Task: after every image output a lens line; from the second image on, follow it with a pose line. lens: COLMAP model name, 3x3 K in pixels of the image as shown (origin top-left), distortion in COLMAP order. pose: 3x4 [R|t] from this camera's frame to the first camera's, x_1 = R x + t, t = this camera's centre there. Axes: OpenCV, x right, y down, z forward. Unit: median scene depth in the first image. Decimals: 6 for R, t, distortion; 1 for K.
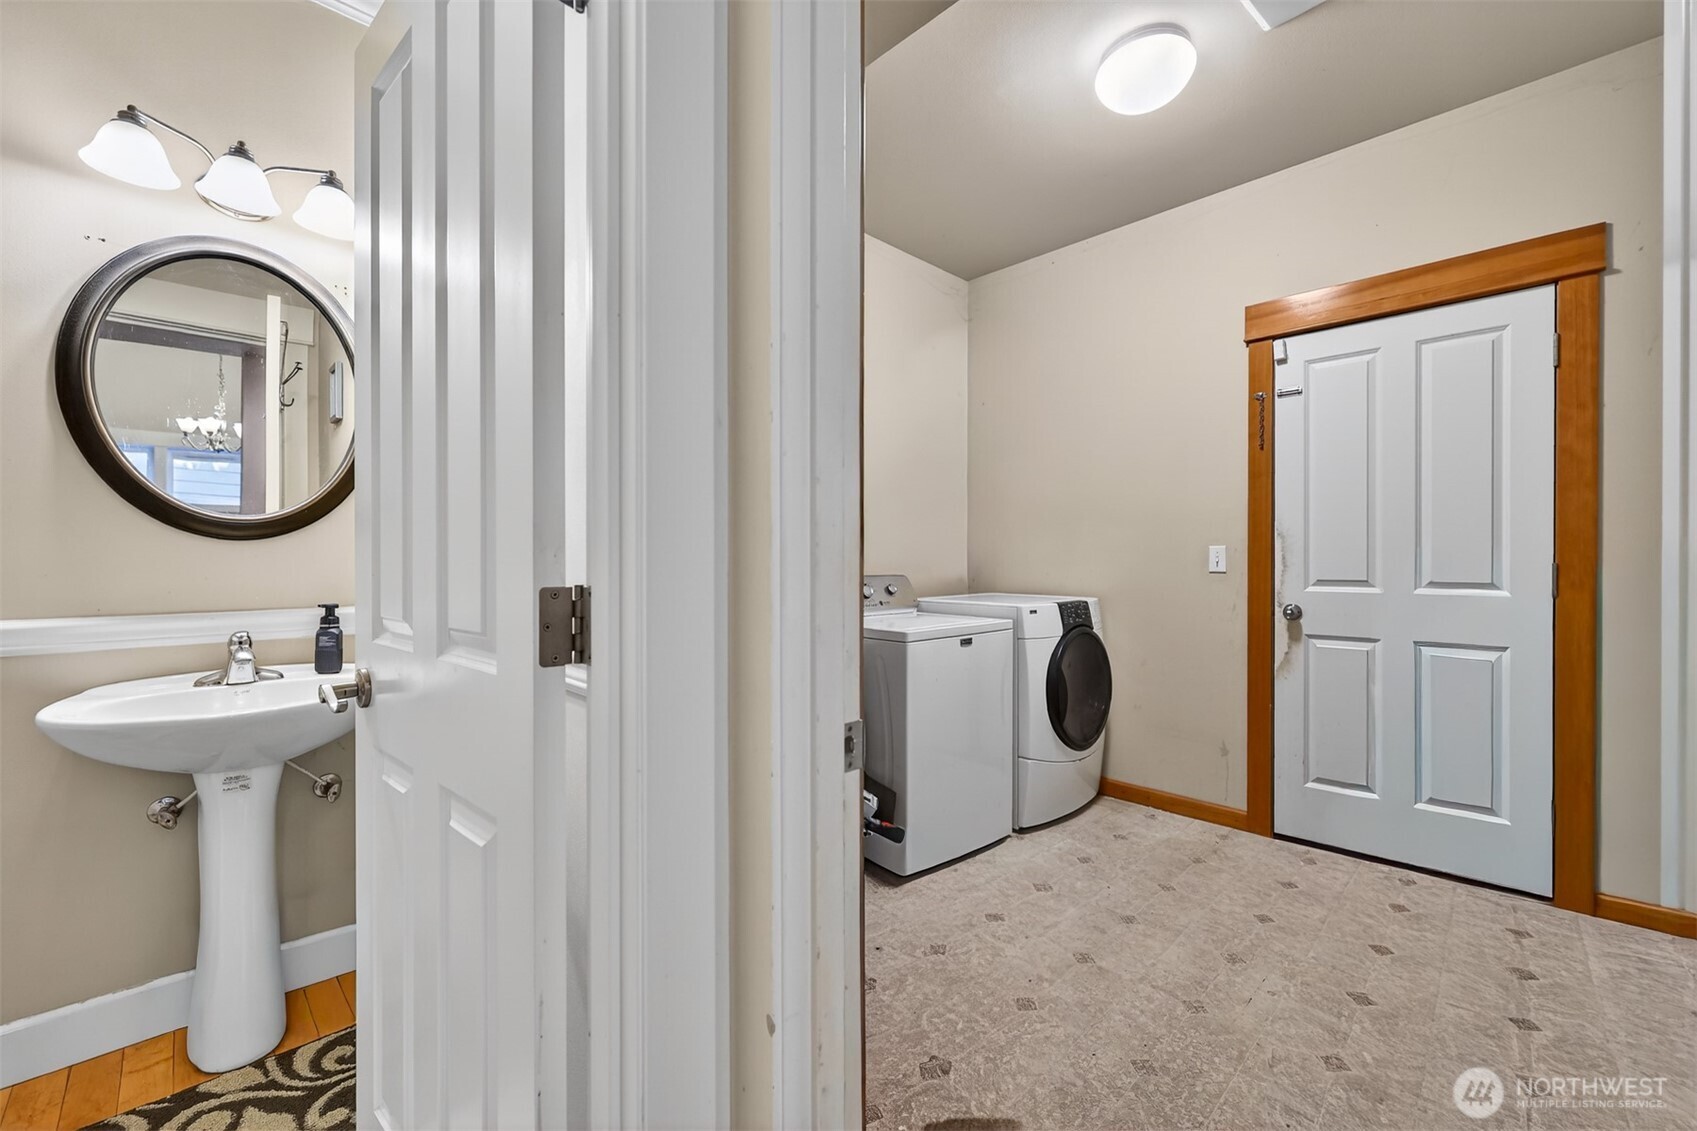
lens RADIAL K [[695.3, 0, 854.2], [0, 695.3, 561.5], [0, 0, 1]] dist [0.002353, 0.000477]
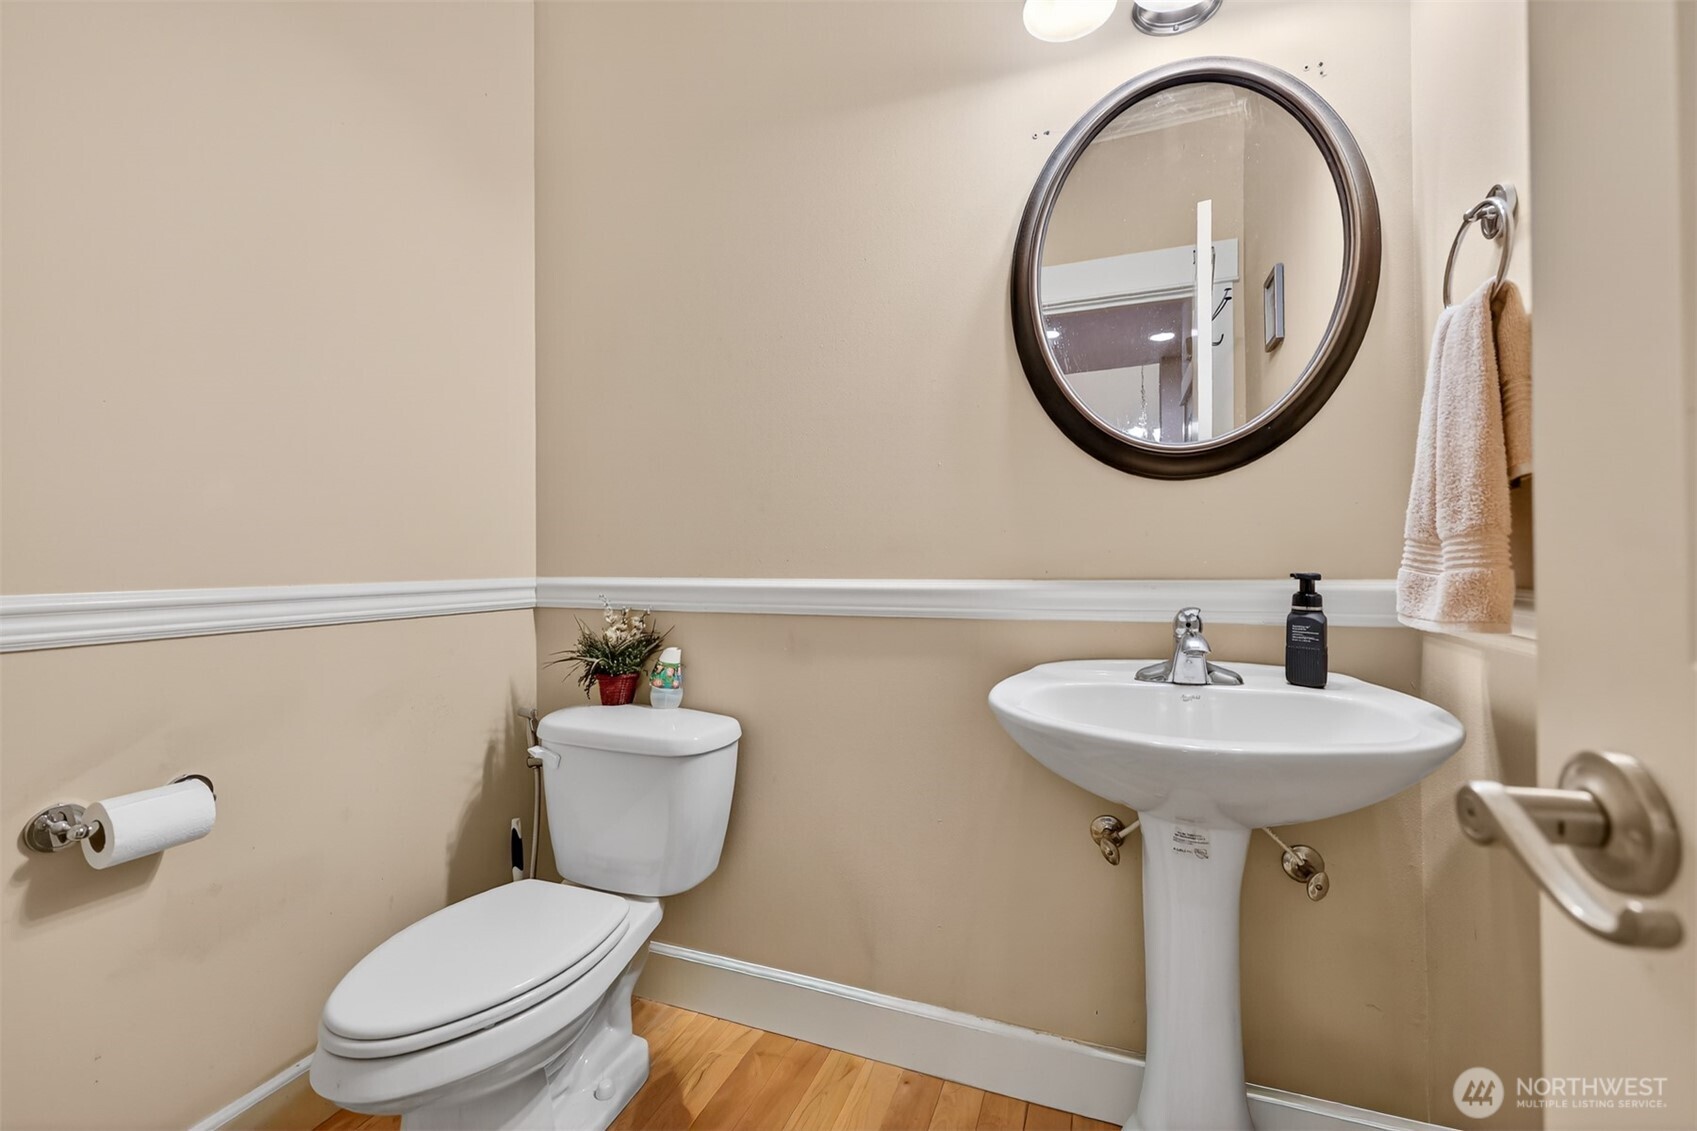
lens RADIAL K [[695.3, 0, 850.9], [0, 695.3, 558.4], [0, 0, 1]] dist [0.002353, 0.000477]
pose [[0.422841, -0.005188, -0.906189, -0.352423], [0.006849, 0.999973, -0.002529, 0.044908], [0.906178, -0.005137, 0.422865, 0.361029]]
